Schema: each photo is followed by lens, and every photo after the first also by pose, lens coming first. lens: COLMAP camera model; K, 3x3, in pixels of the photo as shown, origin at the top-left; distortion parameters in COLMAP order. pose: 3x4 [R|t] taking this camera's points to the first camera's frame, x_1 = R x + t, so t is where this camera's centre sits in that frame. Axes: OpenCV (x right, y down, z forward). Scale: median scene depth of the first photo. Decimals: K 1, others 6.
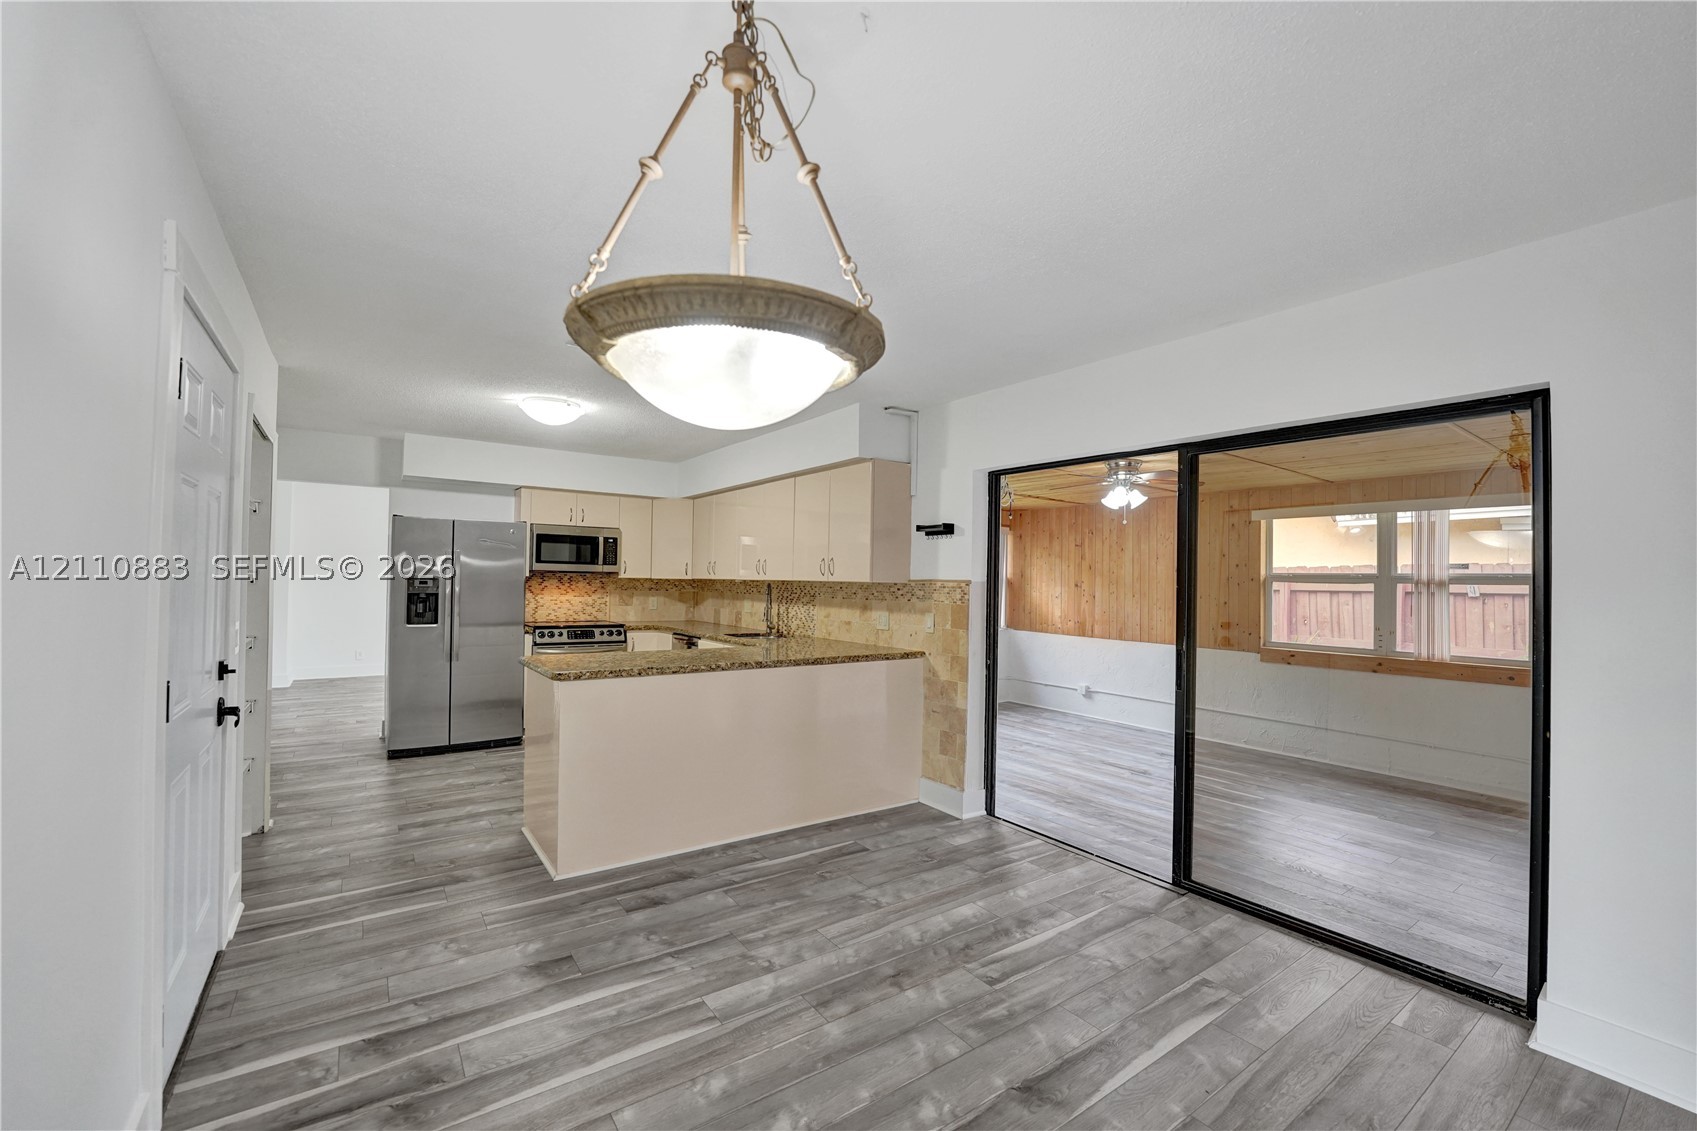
lens RADIAL K [[743.9, 0, 846.4], [0, 743.9, 565.5], [0, 0, 1]] dist [-0.025816, 0.000228]
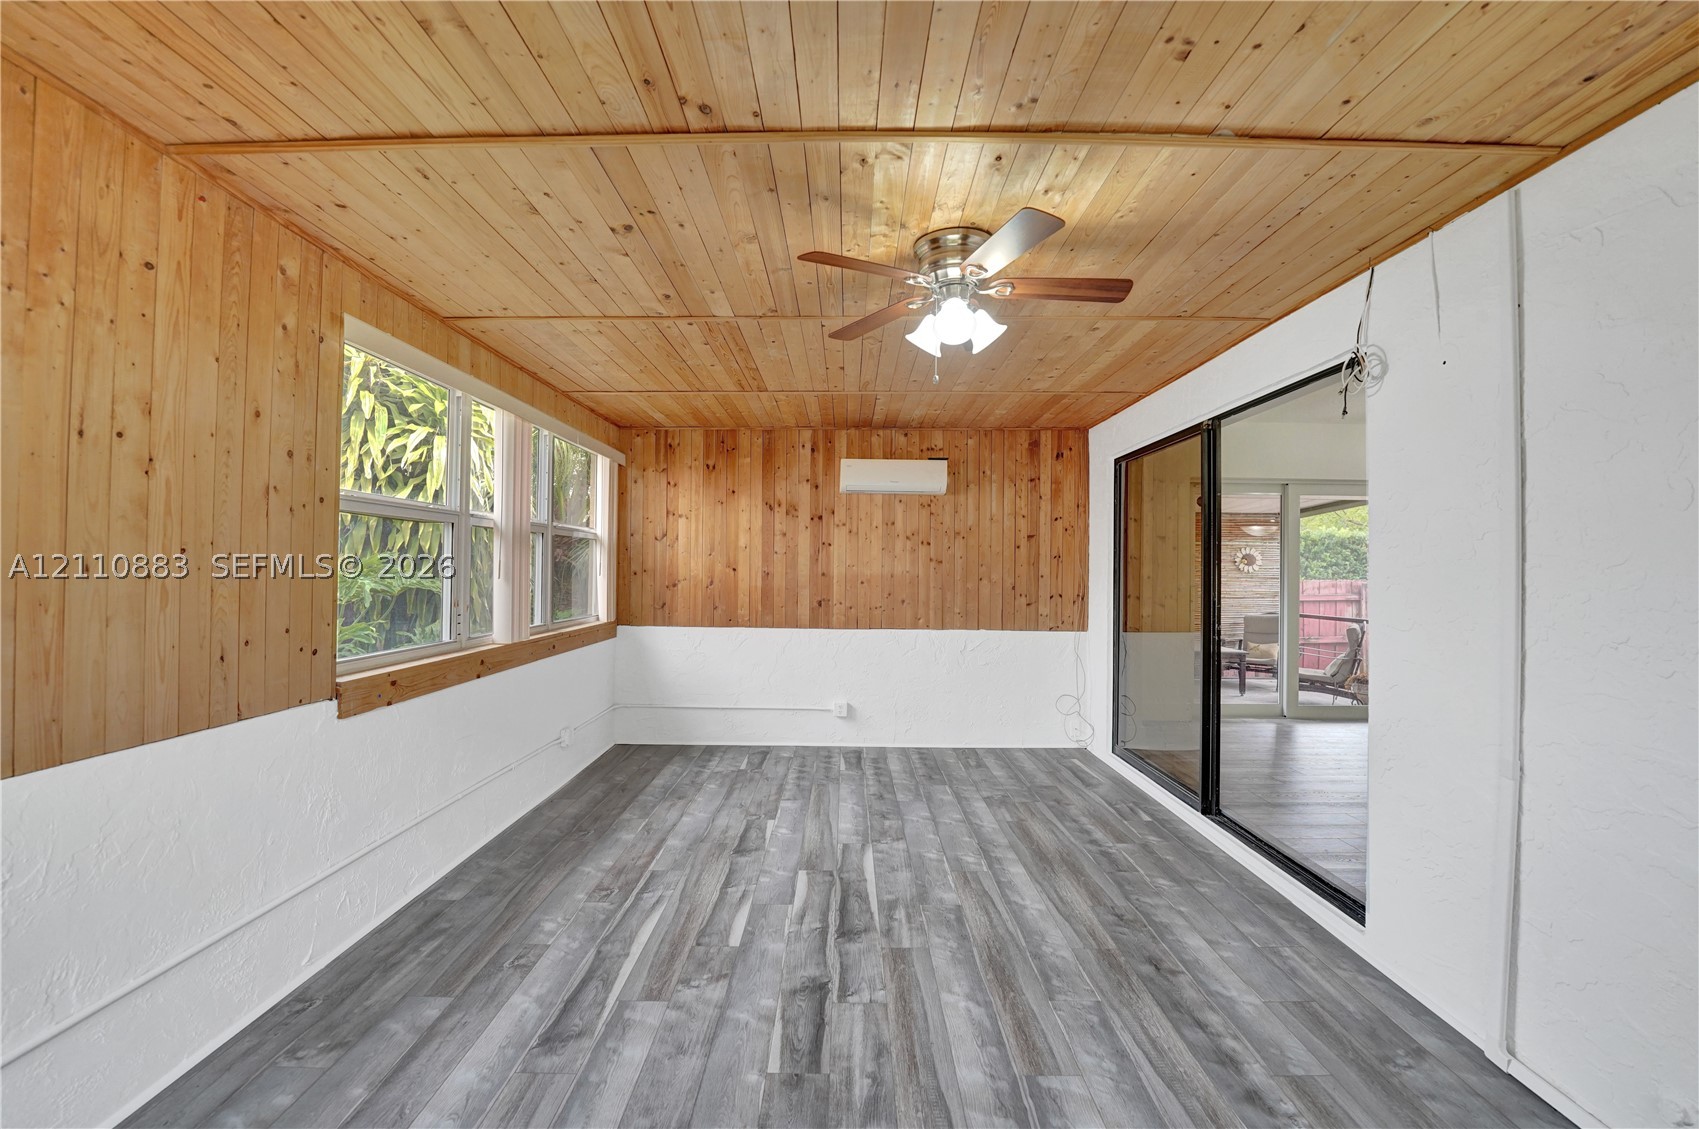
lens RADIAL K [[744.8, 0, 847.4], [0, 744.8, 564.5], [0, 0, 1]] dist [-0.025816, 0.000228]
pose [[-0.833088, -0.017740, 0.552856, 0.182269], [-0.037747, 0.998979, -0.024825, 0.068680], [-0.551851, -0.041550, -0.832907, 1.358527]]
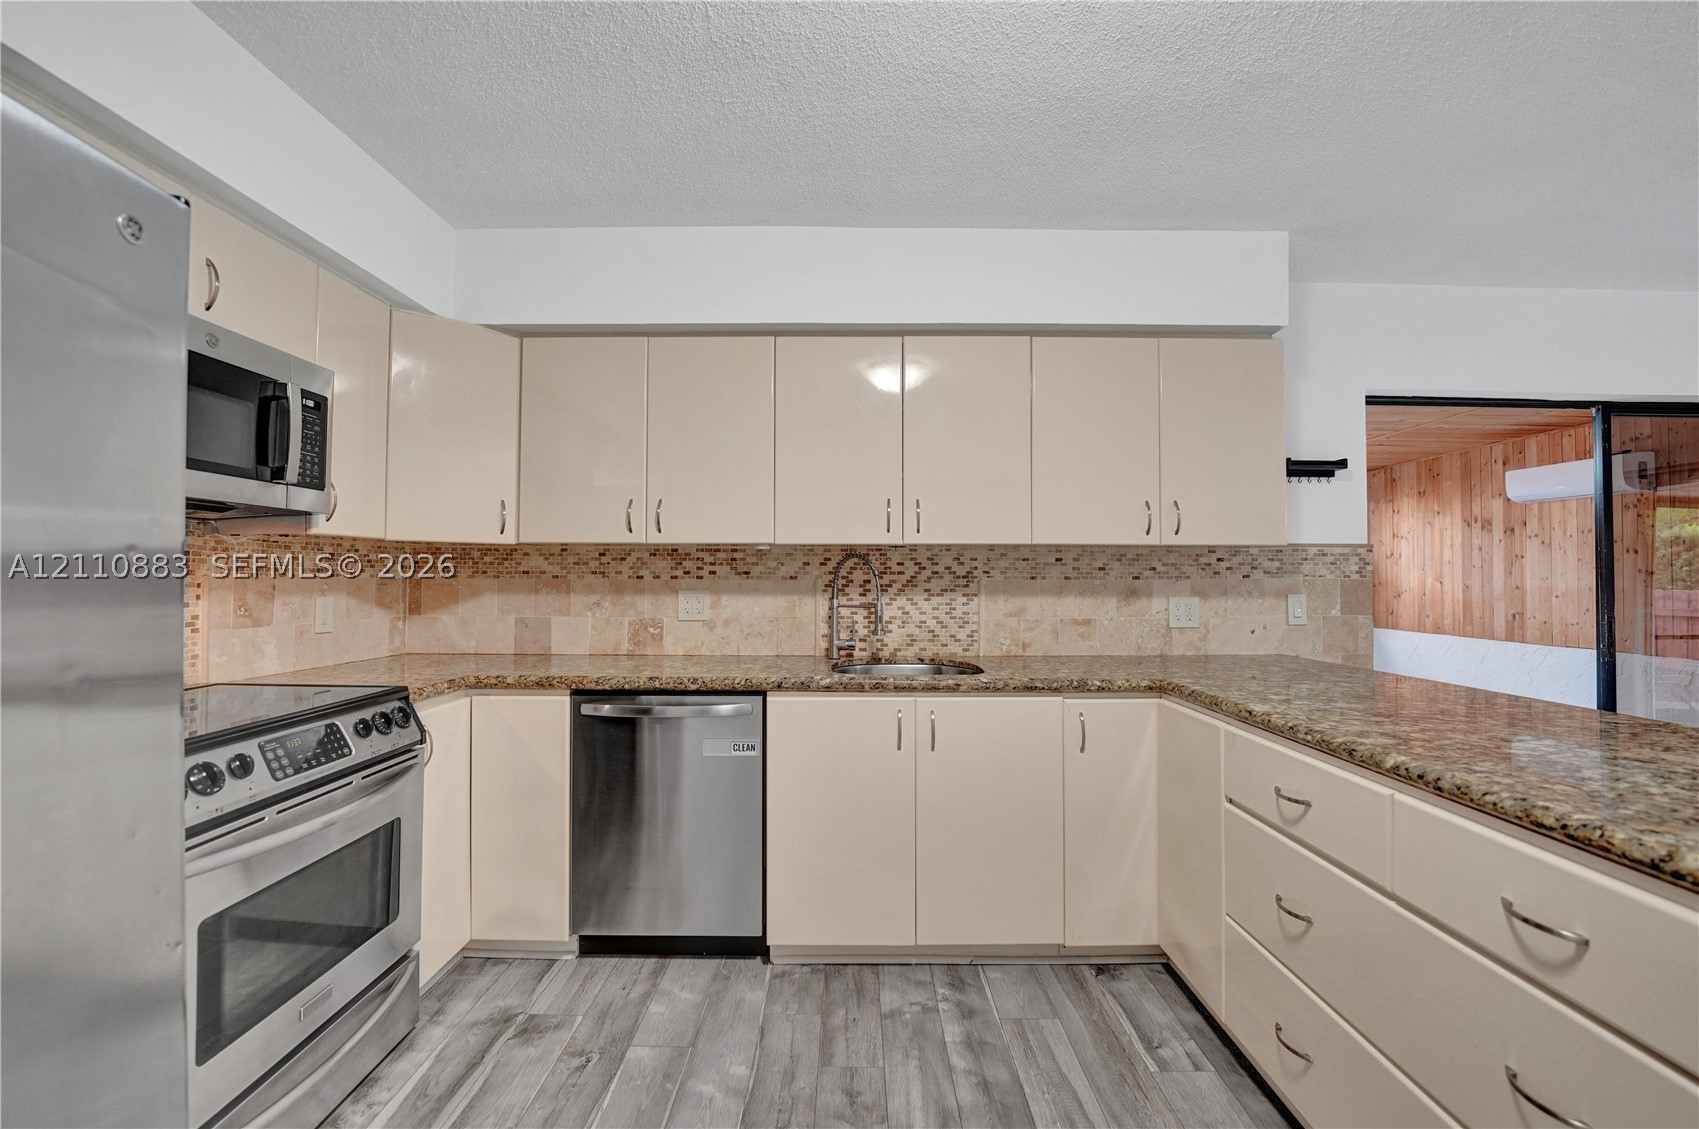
lens RADIAL K [[744.8, 0, 847.4], [0, 744.8, 564.5], [0, 0, 1]] dist [-0.025816, 0.000228]
pose [[0.547929, -0.005387, 0.836507, -0.512488], [-0.011330, 0.999840, 0.013861, 0.026090], [-0.836448, -0.017073, 0.547780, 0.775356]]
